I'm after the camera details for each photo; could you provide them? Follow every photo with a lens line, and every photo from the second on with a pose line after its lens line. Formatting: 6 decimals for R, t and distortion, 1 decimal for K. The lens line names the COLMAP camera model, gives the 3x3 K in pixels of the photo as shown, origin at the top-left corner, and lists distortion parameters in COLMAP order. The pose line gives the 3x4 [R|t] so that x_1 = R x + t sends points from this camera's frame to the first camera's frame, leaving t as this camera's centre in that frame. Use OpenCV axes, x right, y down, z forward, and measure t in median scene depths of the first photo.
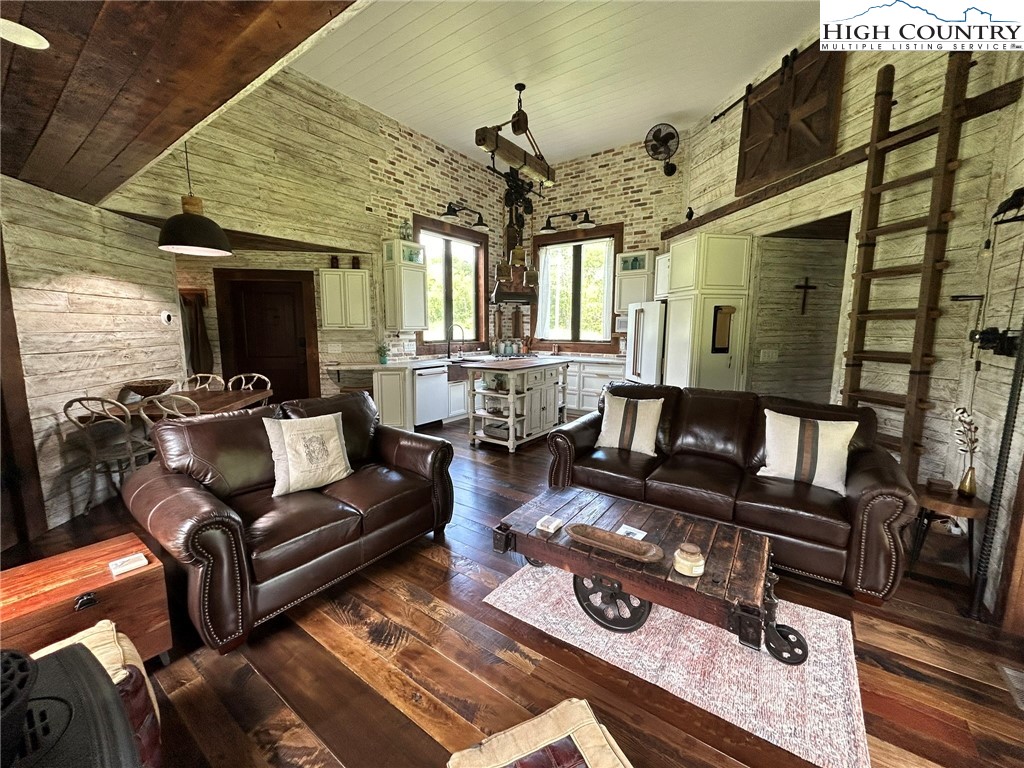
lens RADIAL K [[414.4, 0, 515.9], [0, 414.4, 385.3], [0, 0, 1]] dist [0.004032, 0.000647]
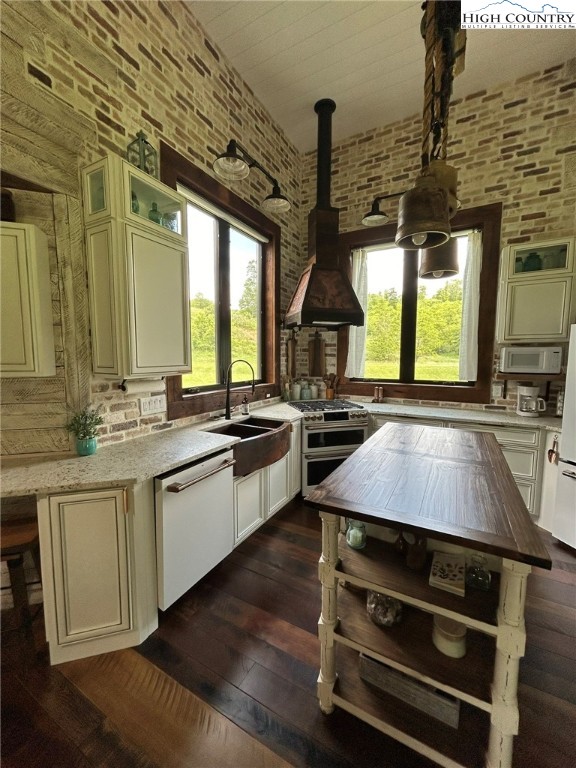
lens RADIAL K [[310.8, 0, 292.5], [0, 310.8, 382.6], [0, 0, 1]] dist [0.004032, 0.000647]
pose [[0.992216, -0.011170, 0.124030, -0.131466], [0.017721, 0.998498, -0.051843, -0.094877], [-0.123265, 0.053638, 0.990923, 0.586979]]
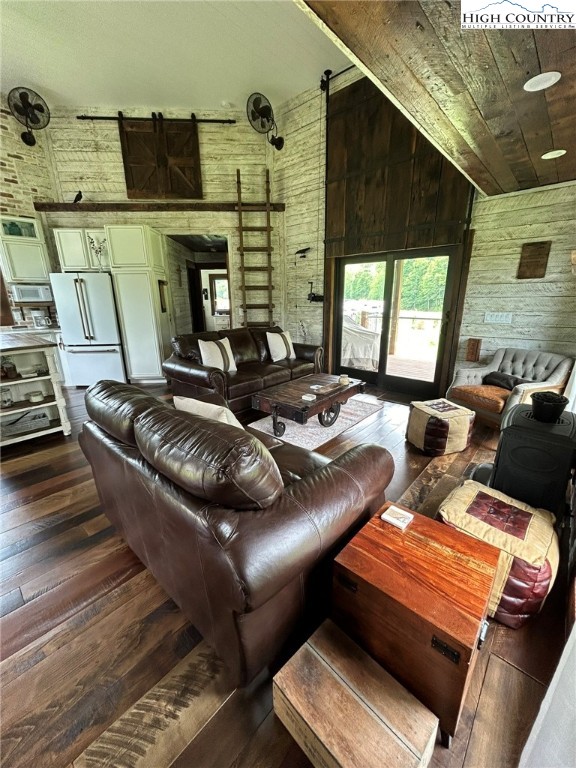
lens RADIAL K [[310.8, 0, 291.3], [0, 310.8, 384.6], [0, 0, 1]] dist [0.004032, 0.000647]
pose [[0.112584, -0.280600, 0.953199, -0.440705], [0.152439, 0.952820, 0.262483, -0.038690], [-0.981879, 0.115753, 0.150047, 0.293431]]
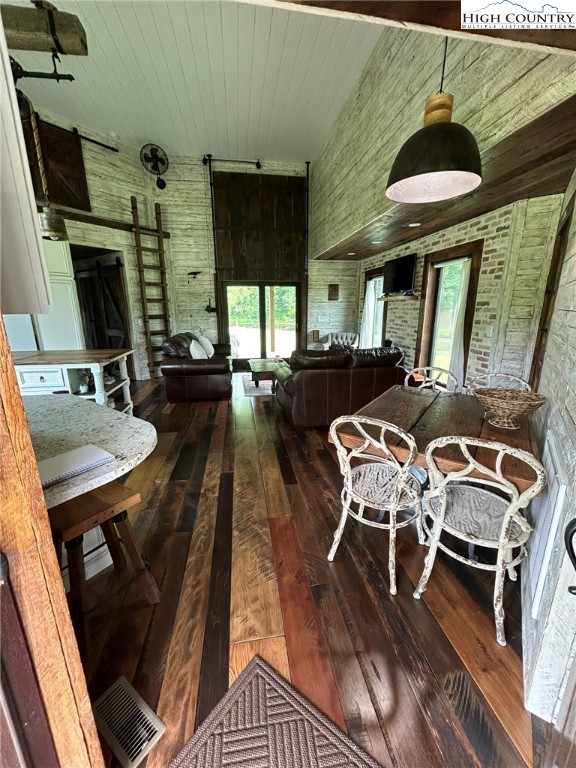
lens RADIAL K [[310.8, 0, 283.3], [0, 310.8, 383.1], [0, 0, 1]] dist [0.004032, 0.000647]
pose [[-0.700253, -0.168791, 0.693653, -0.550617], [0.104393, 0.936992, 0.333390, -0.122463], [-0.706220, 0.305870, -0.638511, 0.890767]]
